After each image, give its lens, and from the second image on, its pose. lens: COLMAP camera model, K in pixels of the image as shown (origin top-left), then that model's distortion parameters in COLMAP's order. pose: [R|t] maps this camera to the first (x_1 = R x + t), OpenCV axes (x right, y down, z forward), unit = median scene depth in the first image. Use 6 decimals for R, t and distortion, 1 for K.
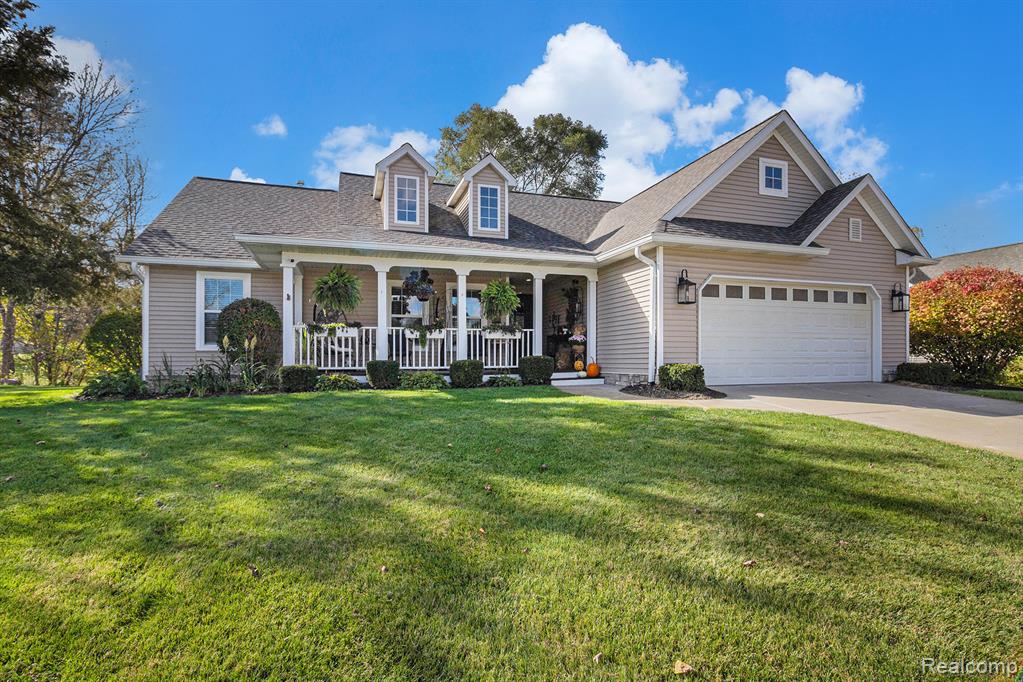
lens RADIAL K [[491.0, 0, 527.2], [0, 491.0, 357.6], [0, 0, 1]] dist [-0.014394, -0.004471]
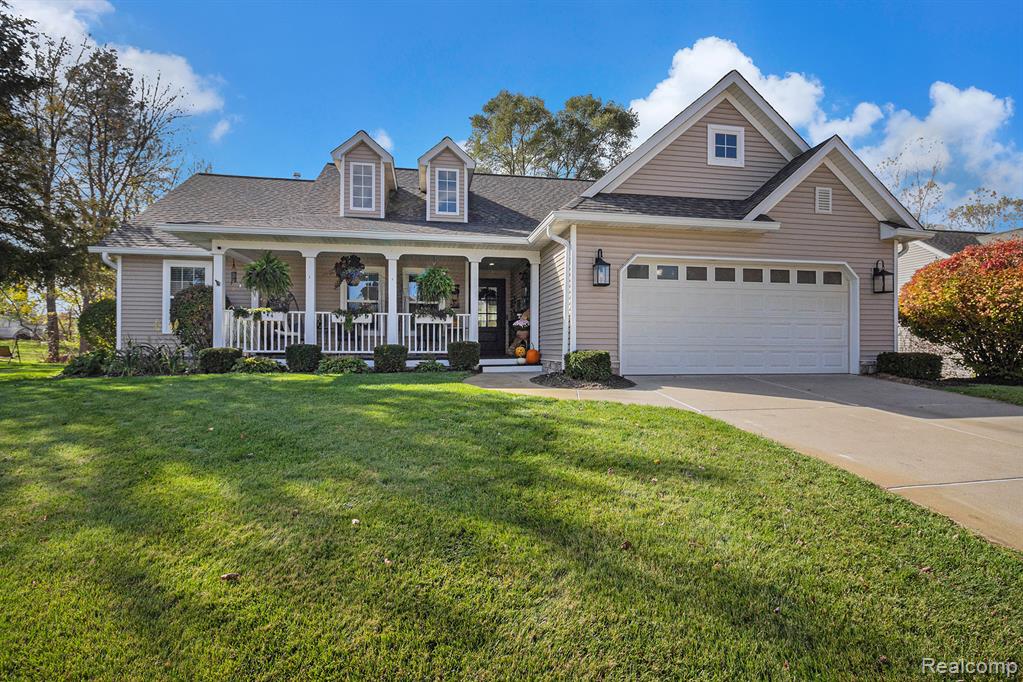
lens RADIAL K [[491.0, 0, 509.9], [0, 491.0, 343.5], [0, 0, 1]] dist [-0.014394, -0.004471]
pose [[0.989272, 0.008495, -0.145838, 0.242753], [-0.008624, 0.999963, -0.000251, 0.000535], [0.145830, 0.001506, 0.989308, 0.048877]]
